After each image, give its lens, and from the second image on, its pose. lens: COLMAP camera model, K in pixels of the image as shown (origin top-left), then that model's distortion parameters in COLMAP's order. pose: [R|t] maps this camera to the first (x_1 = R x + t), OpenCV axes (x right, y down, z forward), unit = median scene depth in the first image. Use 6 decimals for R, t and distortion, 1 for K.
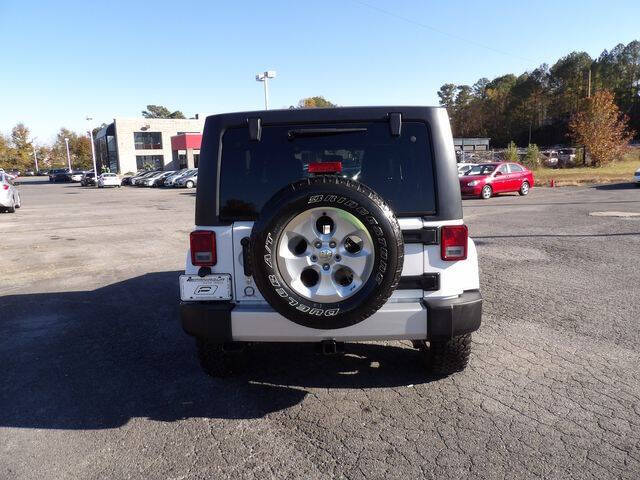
lens RADIAL K [[455.6, 0, 323.7], [0, 455.6, 235.1], [0, 0, 1]] dist [-0.027651, 0.026256]
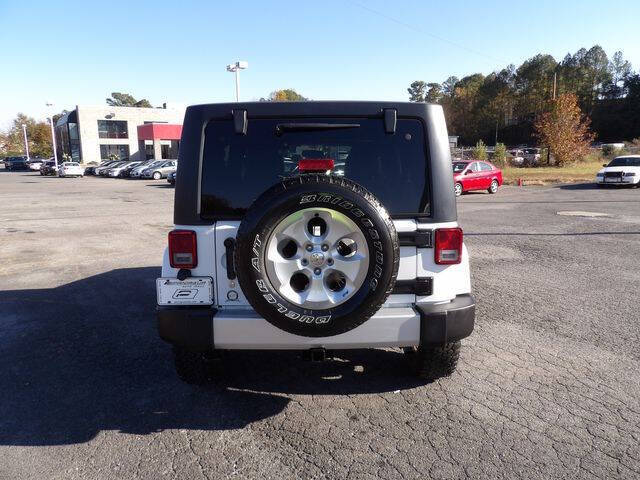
lens RADIAL K [[455.6, 0, 325.1], [0, 455.6, 236.6], [0, 0, 1]] dist [-0.027651, 0.026256]
pose [[0.997425, 0.011342, 0.070812, -0.039545], [-0.012488, 0.999798, 0.015767, -0.014084], [-0.070619, -0.016611, 0.997365, 0.053621]]
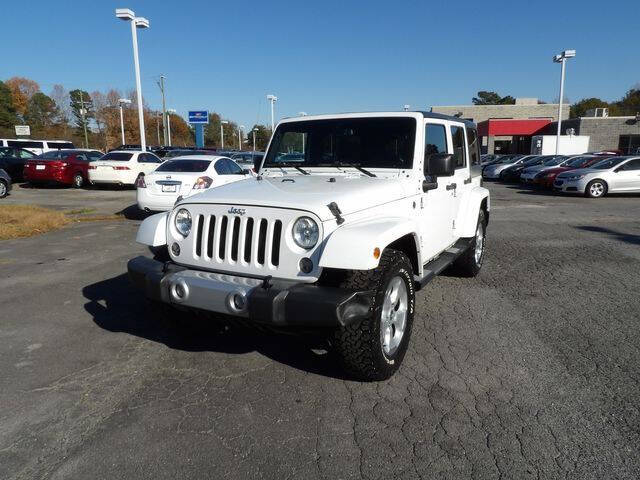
lens RADIAL K [[455.6, 0, 322.9], [0, 455.6, 235.5], [0, 0, 1]] dist [-0.027651, 0.026256]
pose [[0.767975, 0.133831, -0.626342, 1.256585], [-0.114899, 0.990848, 0.070835, 0.043341], [0.630090, 0.017566, 0.776324, -0.229008]]
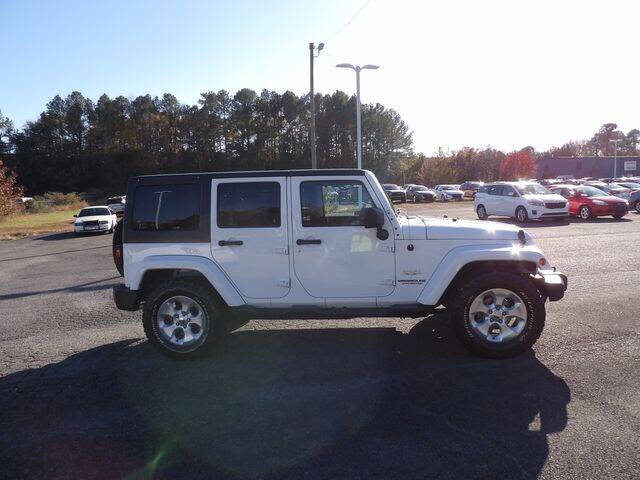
lens RADIAL K [[455.6, 0, 322.9], [0, 455.6, 243.0], [0, 0, 1]] dist [-0.027651, 0.026256]
pose [[0.307341, -0.073040, 0.948792, -1.439454], [0.173362, 0.984662, 0.019644, -0.038572], [-0.935675, 0.158447, 0.315289, 0.563038]]
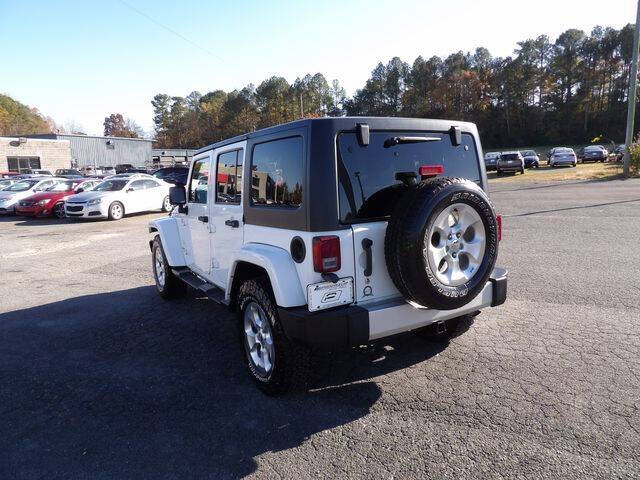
lens RADIAL K [[455.6, 0, 324.4], [0, 455.6, 238.2], [0, 0, 1]] dist [-0.027651, 0.026256]
pose [[0.821791, -0.080523, 0.564071, -0.785554], [0.090270, 0.995860, 0.010649, -0.014774], [-0.562594, 0.042167, 0.825657, 0.189928]]
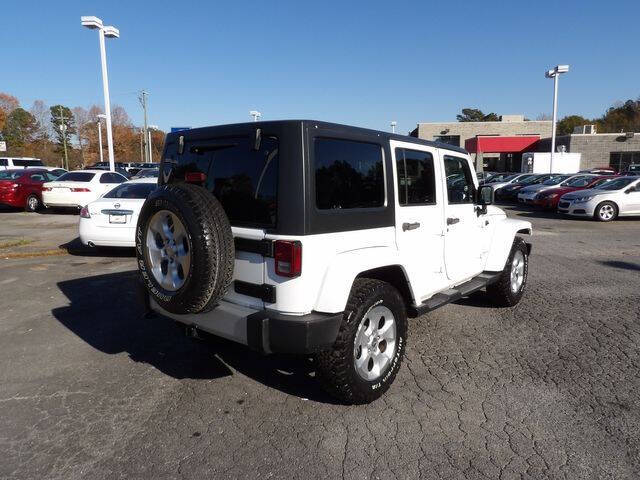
lens RADIAL K [[455.6, 0, 323.4], [0, 455.6, 233.3], [0, 0, 1]] dist [-0.027651, 0.026256]
pose [[0.787538, 0.105782, -0.607120, 0.886806], [-0.111255, 0.993376, 0.028766, -0.069189], [0.606141, 0.044890, 0.794089, 0.247292]]
